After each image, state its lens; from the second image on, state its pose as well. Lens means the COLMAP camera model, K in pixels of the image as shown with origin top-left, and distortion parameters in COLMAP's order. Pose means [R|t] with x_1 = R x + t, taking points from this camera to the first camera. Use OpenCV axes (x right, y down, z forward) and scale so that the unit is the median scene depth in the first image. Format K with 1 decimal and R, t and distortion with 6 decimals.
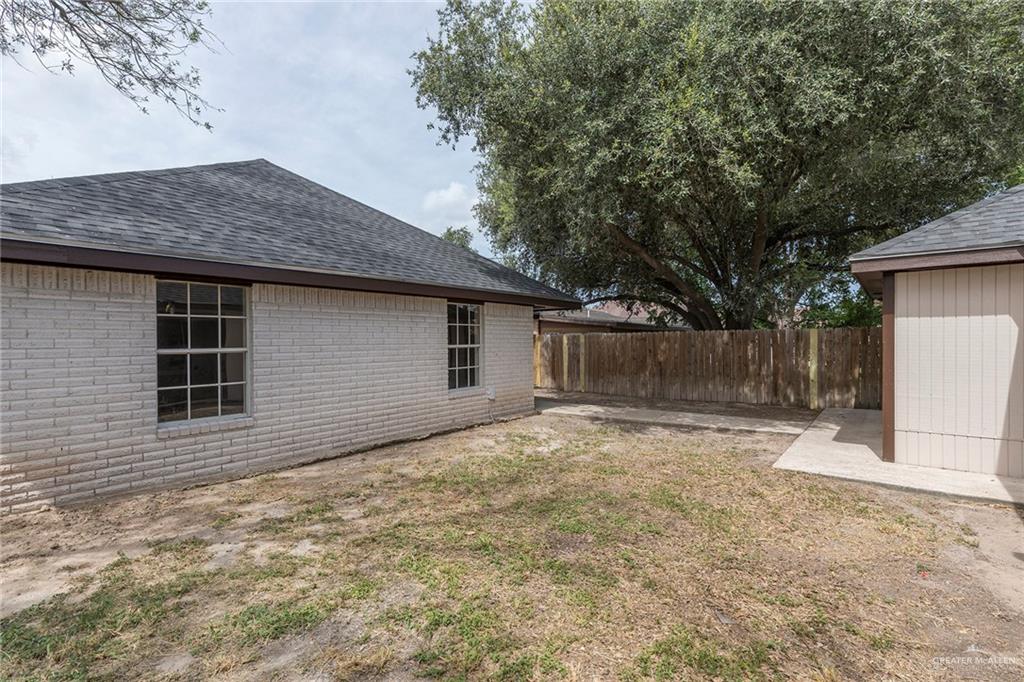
lens RADIAL K [[463.5, 0, 514.8], [0, 463.5, 339.2], [0, 0, 1]] dist [0.001366, 0.000420]
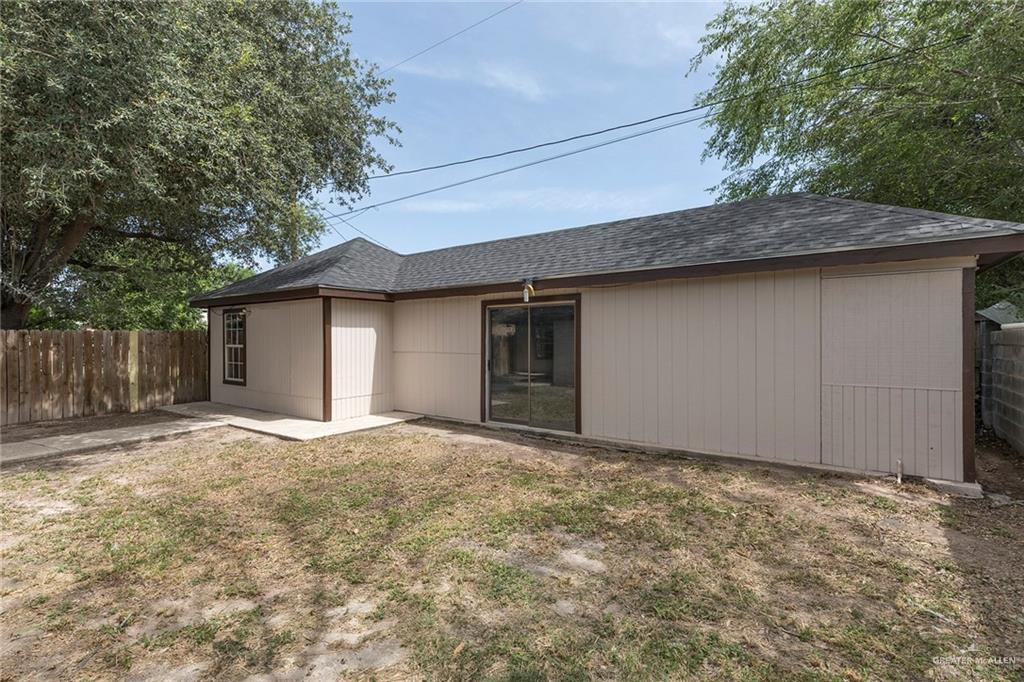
lens RADIAL K [[463.5, 0, 516.4], [0, 463.5, 339.2], [0, 0, 1]] dist [0.001366, 0.000420]
pose [[-0.038778, 0.002236, 0.999245, -0.385990], [0.003495, 0.999992, -0.002102, -0.000552], [-0.999242, 0.003411, -0.038785, 0.232762]]
